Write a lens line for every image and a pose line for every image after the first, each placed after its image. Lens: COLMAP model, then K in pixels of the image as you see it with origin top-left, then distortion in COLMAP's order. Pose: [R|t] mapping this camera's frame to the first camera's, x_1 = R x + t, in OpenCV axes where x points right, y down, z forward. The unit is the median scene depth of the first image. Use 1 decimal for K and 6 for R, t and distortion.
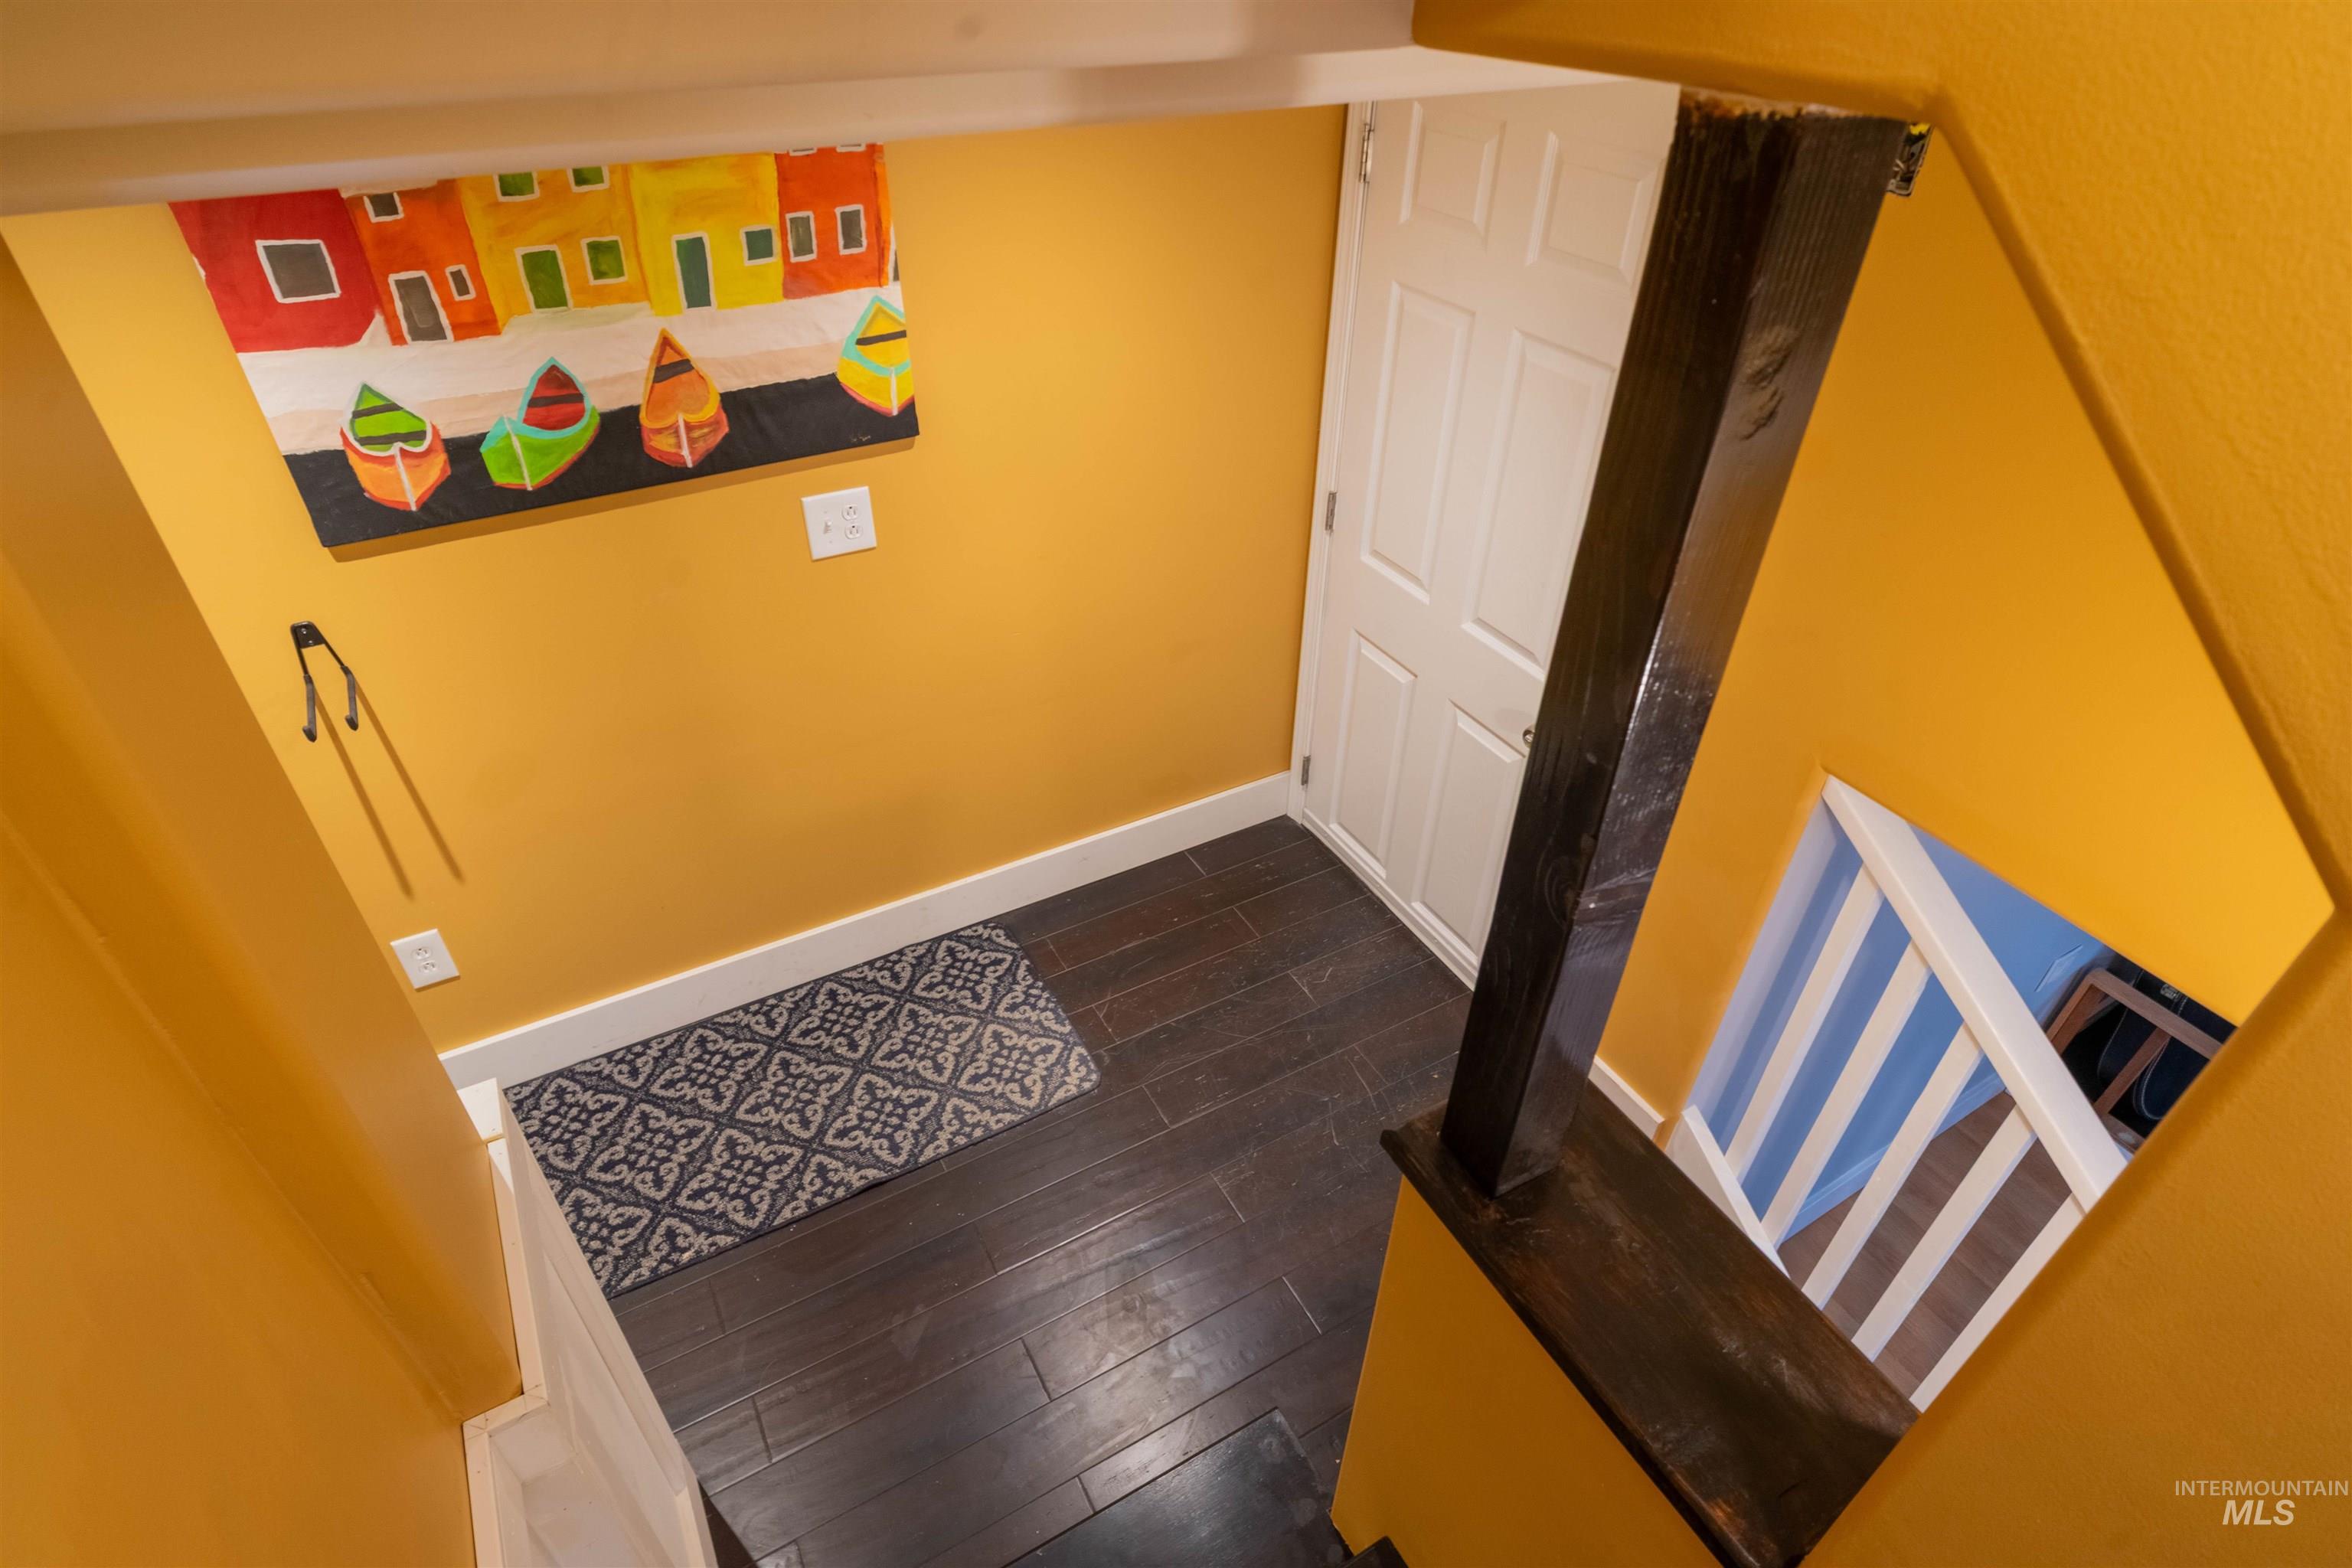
lens RADIAL K [[1197.9, 0, 1181.4], [0, 1197.9, 780.2], [0, 0, 1]] dist [-0.005290, -0.001114]
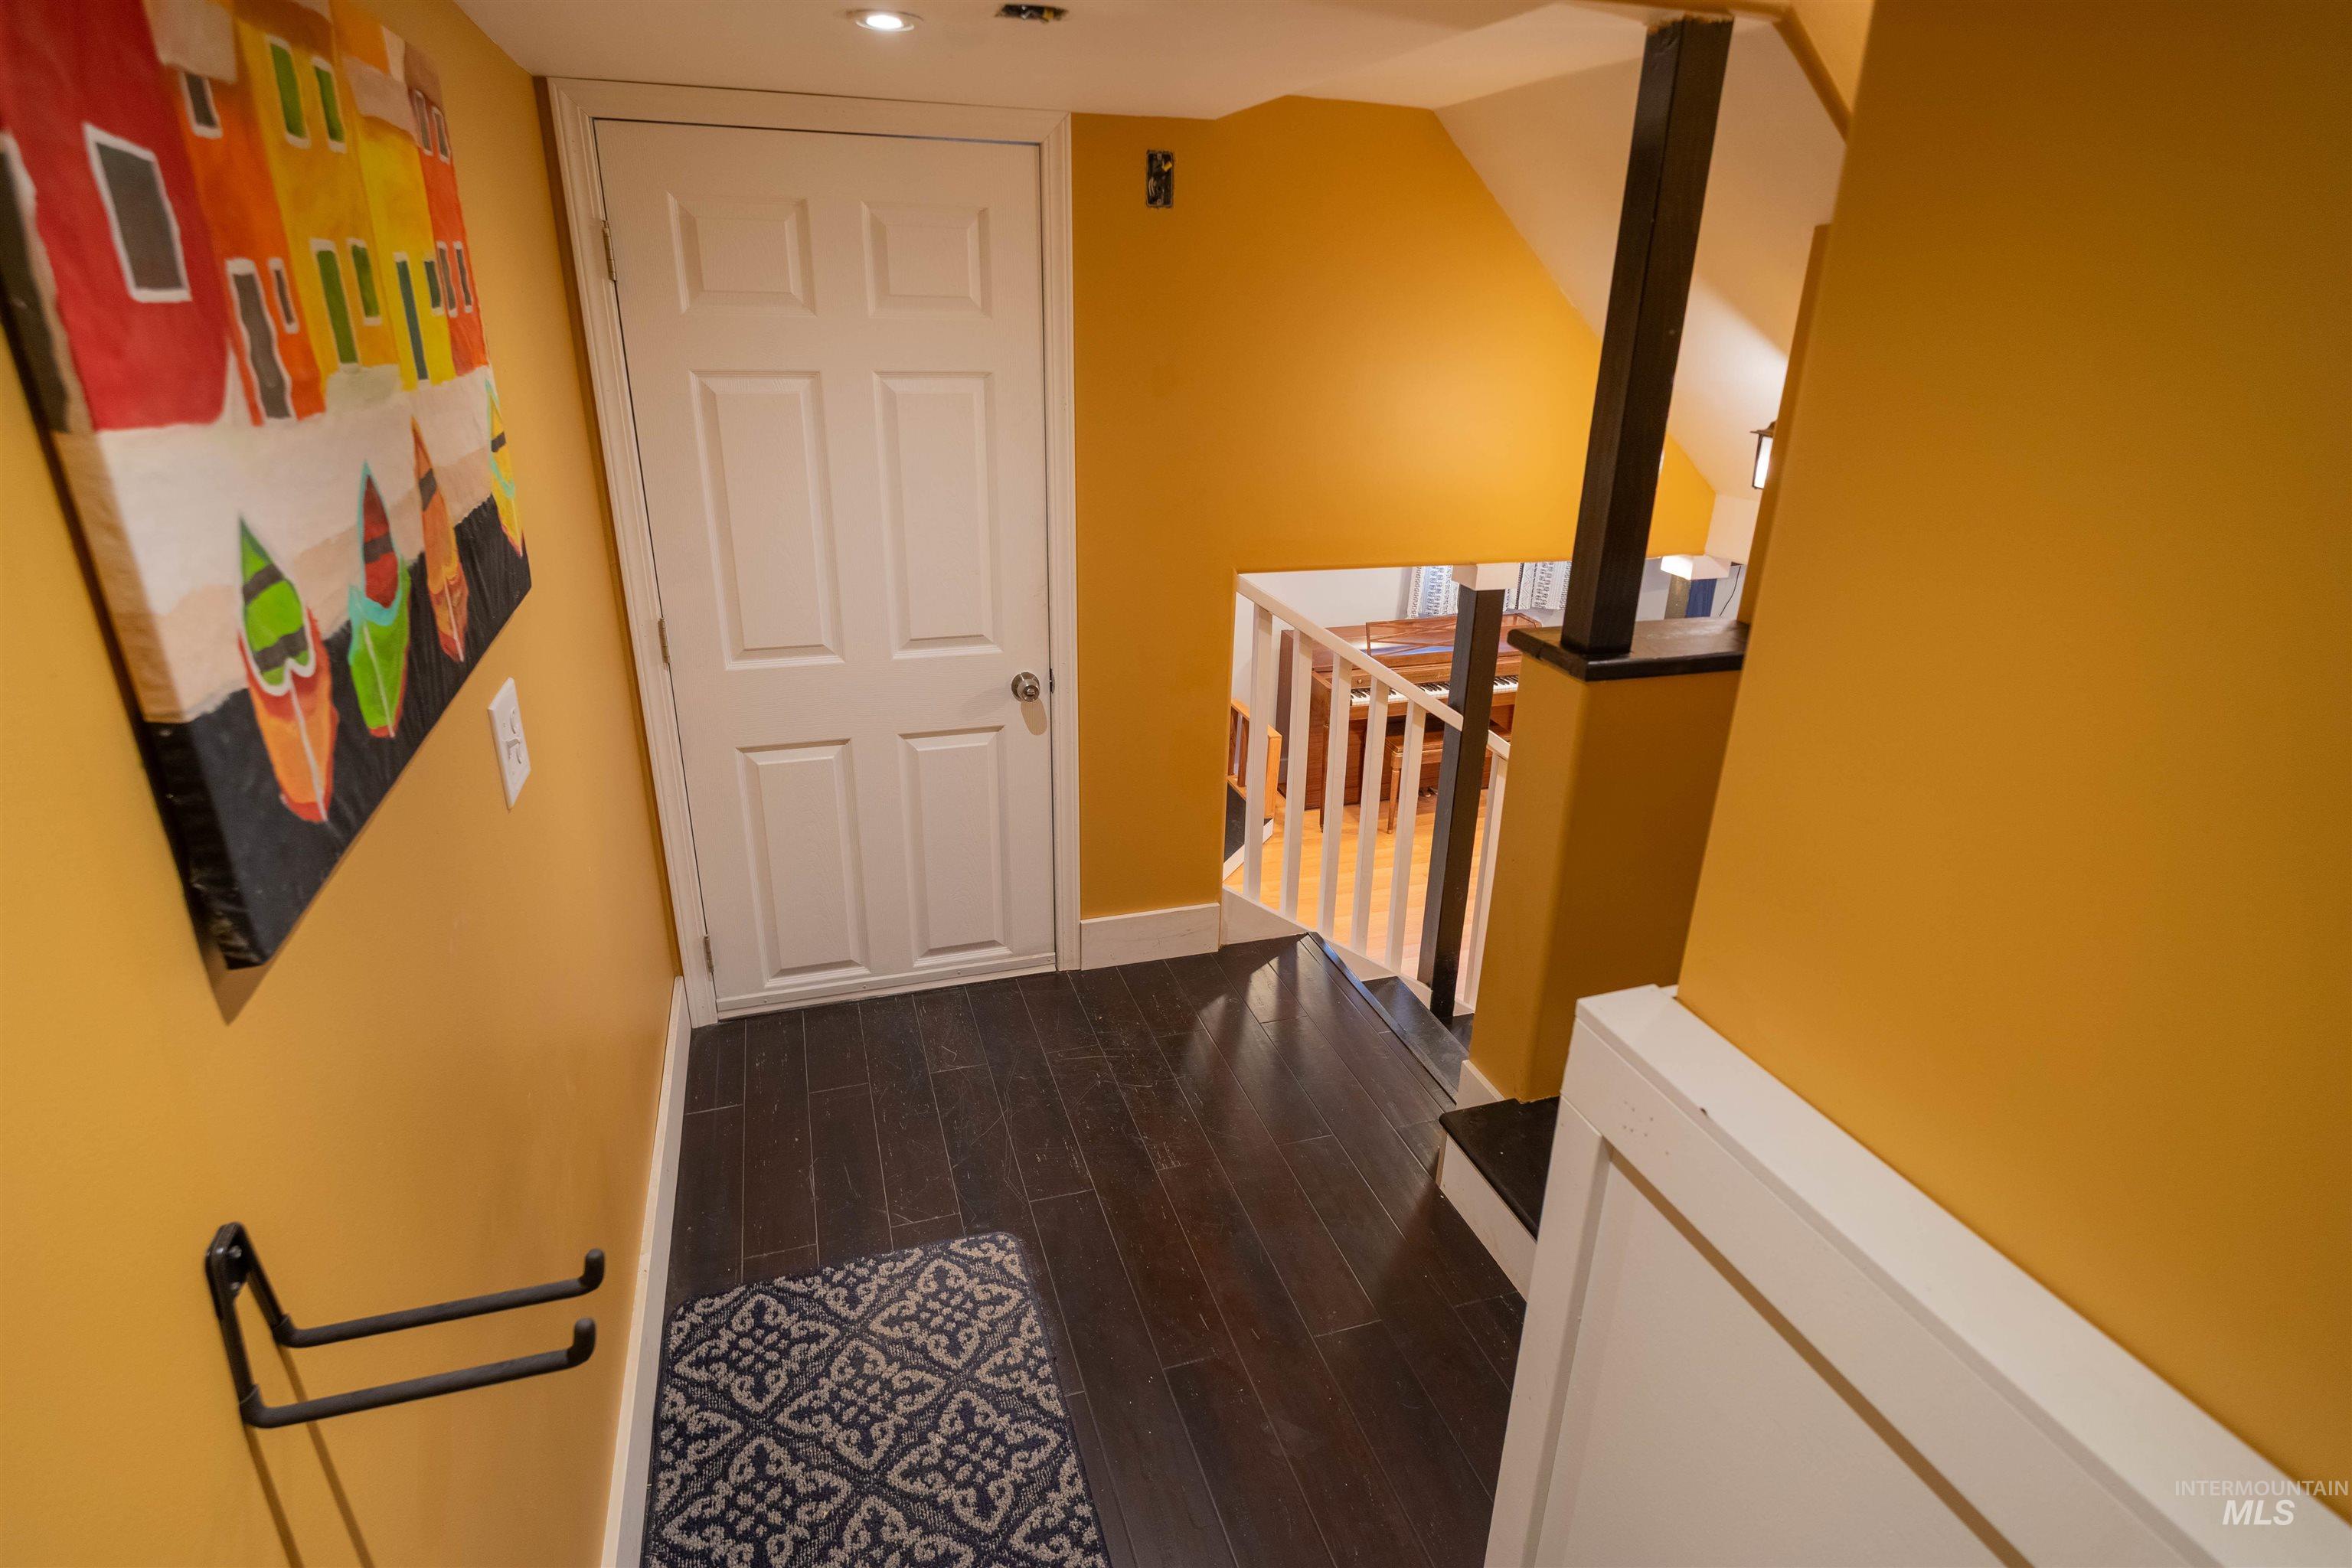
lens RADIAL K [[1197.9, 0, 1174.1], [0, 1197.9, 780.8], [0, 0, 1]] dist [-0.005290, -0.001114]
pose [[0.207343, -0.378610, 0.902033, -0.855236], [0.576404, 0.792298, 0.200058, -0.132259], [-0.790423, 0.478455, 0.382509, 0.530462]]
